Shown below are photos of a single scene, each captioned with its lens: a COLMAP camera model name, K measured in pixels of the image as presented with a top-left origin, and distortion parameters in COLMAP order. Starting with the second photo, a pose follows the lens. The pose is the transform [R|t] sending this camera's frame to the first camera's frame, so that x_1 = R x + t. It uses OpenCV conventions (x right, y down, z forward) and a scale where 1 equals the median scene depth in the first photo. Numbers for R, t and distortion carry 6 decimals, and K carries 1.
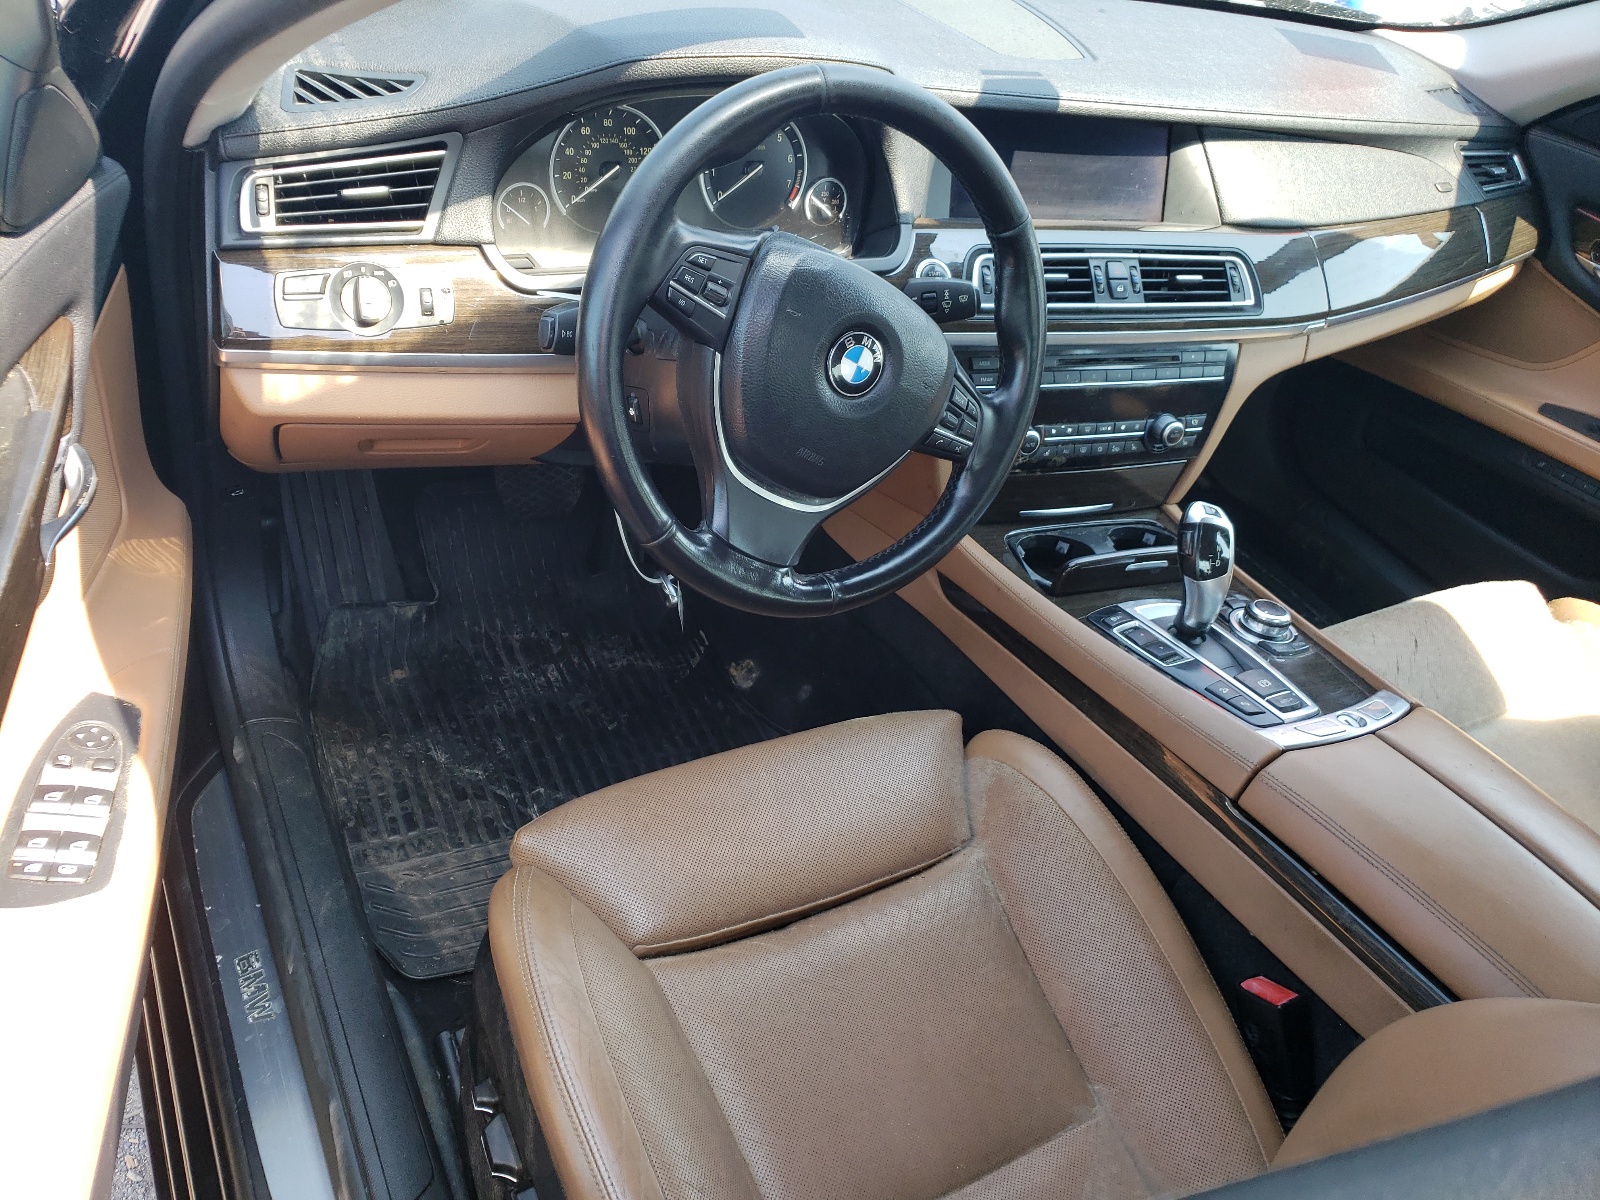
lens RADIAL K [[1223.9, 0, 797.5], [0, 1223.9, 591.8], [0, 0, 1]] dist [-0.016219, -0.004206]
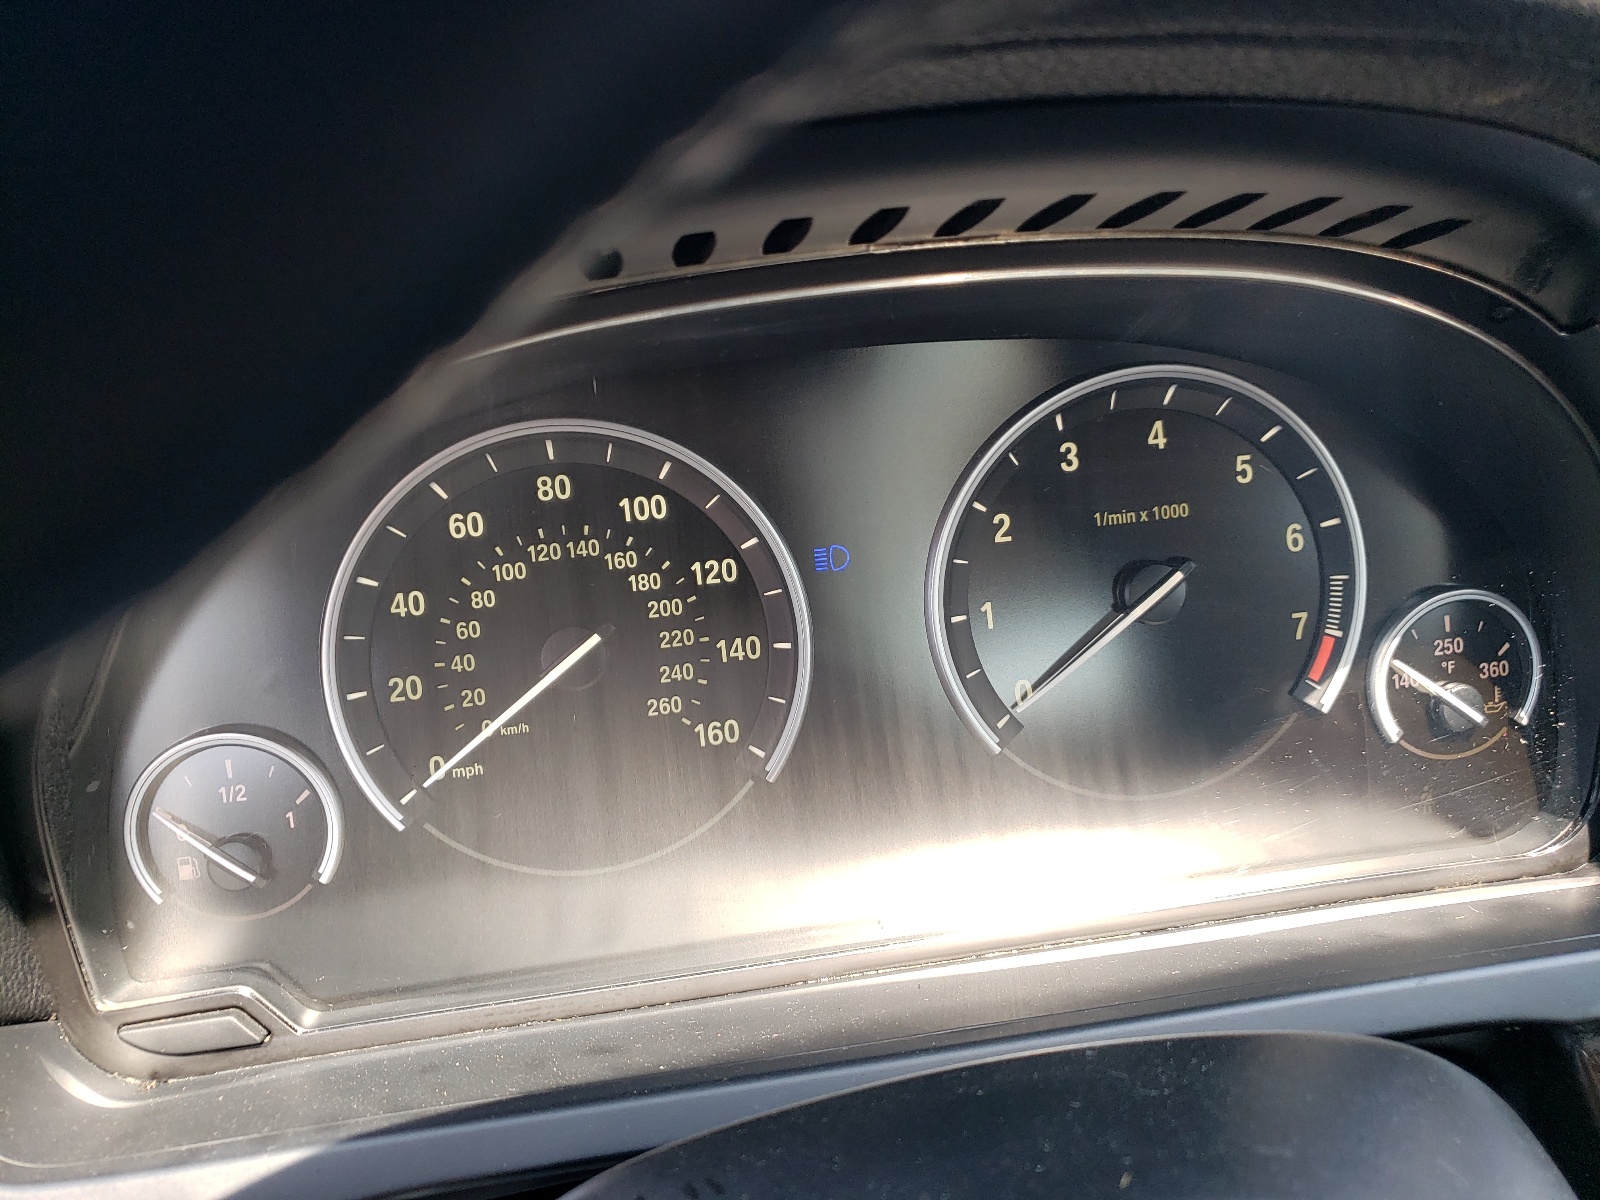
lens RADIAL K [[1223.9, 0, 800.9], [0, 1223.9, 598.3], [0, 0, 1]] dist [-0.016219, -0.004206]
pose [[0.910242, -0.108494, -0.399611, 0.001350], [-0.031254, 0.944310, -0.327568, -0.248230], [0.412896, 0.310656, 0.856160, 0.722923]]
